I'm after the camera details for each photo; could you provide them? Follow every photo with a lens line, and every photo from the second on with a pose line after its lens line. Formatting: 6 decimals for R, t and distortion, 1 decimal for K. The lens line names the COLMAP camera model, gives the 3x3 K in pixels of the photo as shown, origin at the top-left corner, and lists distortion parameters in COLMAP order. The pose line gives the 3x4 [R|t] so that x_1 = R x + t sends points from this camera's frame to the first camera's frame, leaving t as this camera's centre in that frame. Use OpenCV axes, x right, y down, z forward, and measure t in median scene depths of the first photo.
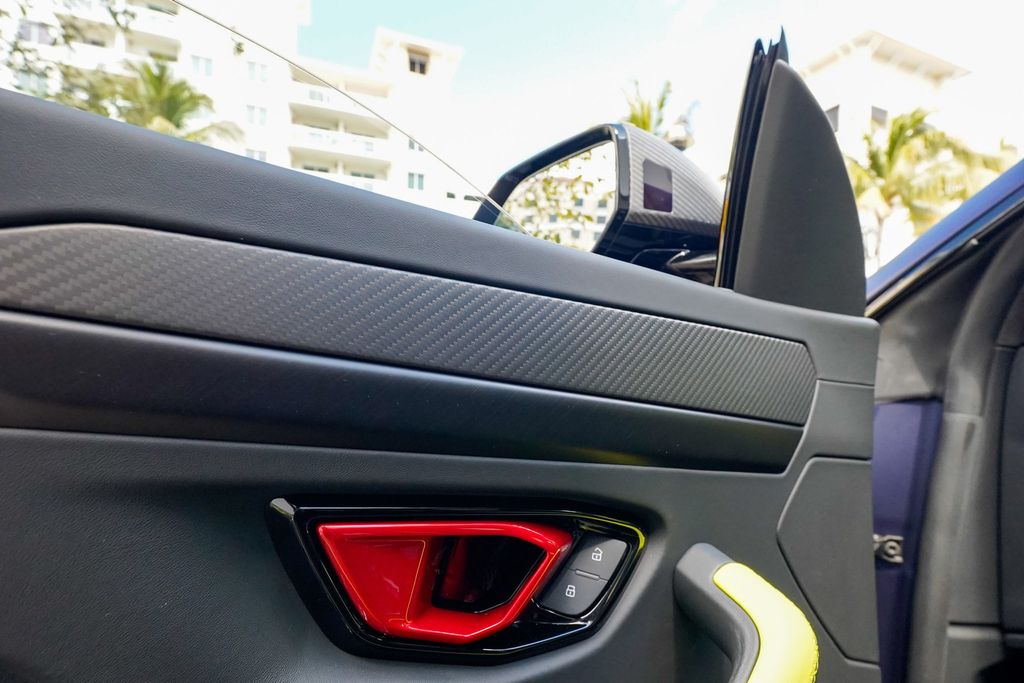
lens RADIAL K [[472.4, 0, 508.9], [0, 472.4, 346.6], [0, 0, 1]] dist [-0.018039, 0.010024]
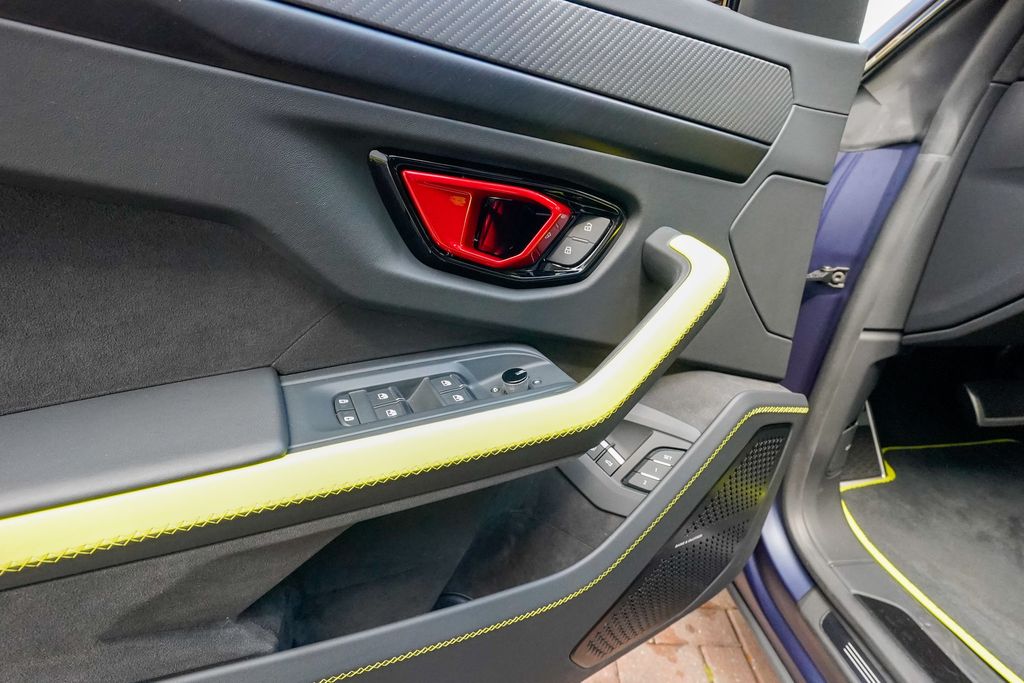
lens RADIAL K [[472.4, 0, 508.9], [0, 472.4, 346.6], [0, 0, 1]] dist [-0.018039, 0.010024]
pose [[0.999769, 0.000918, -0.021474, -0.012489], [0.008052, 0.910321, 0.413824, 0.131408], [0.019928, -0.413901, 0.910104, -0.304717]]
